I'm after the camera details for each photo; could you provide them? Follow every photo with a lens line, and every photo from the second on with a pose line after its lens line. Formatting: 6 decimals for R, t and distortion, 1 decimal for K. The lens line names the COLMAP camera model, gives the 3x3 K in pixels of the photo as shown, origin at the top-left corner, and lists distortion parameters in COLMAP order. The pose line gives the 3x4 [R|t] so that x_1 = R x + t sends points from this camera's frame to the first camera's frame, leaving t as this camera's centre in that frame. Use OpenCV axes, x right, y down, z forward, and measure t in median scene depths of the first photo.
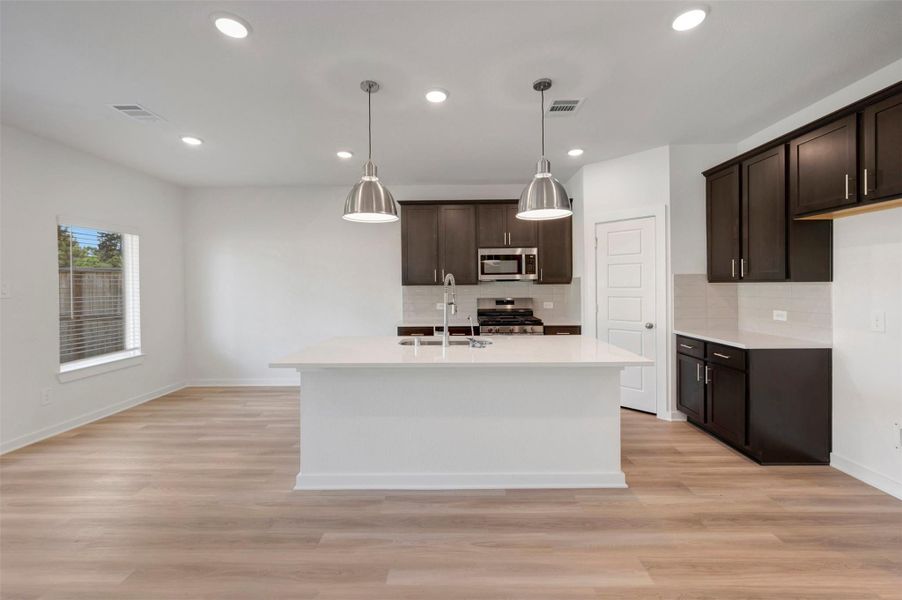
lens RADIAL K [[361.5, 0, 446.9], [0, 361.5, 288.5], [0, 0, 1]] dist [-0.001258, -0.000239]
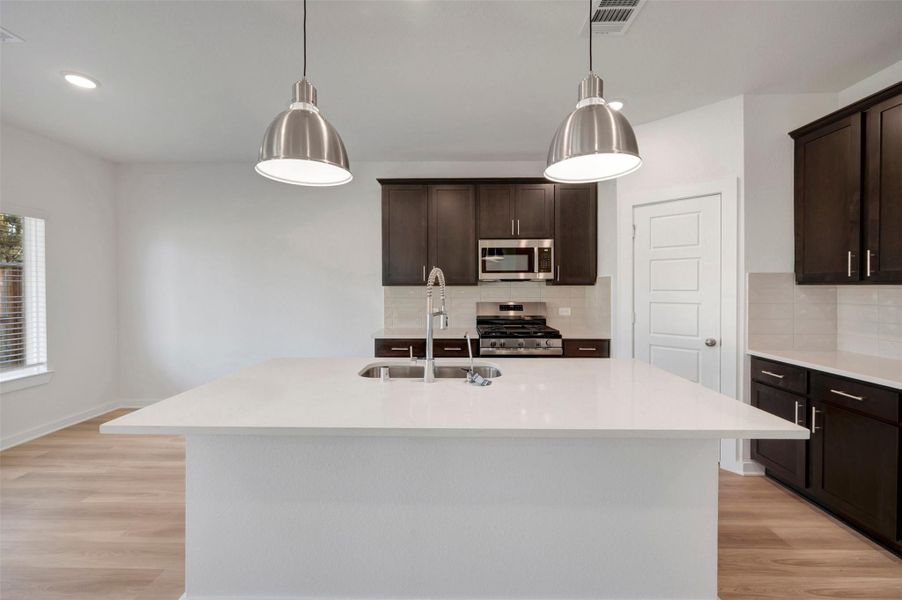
lens RADIAL K [[361.5, 0, 446.9], [0, 361.5, 288.5], [0, 0, 1]] dist [-0.001258, -0.000239]
pose [[0.999950, 0.007380, 0.006697, 0.014271], [-0.007360, 0.999968, -0.003020, -0.001078], [-0.006719, 0.002971, 0.999973, 0.224634]]
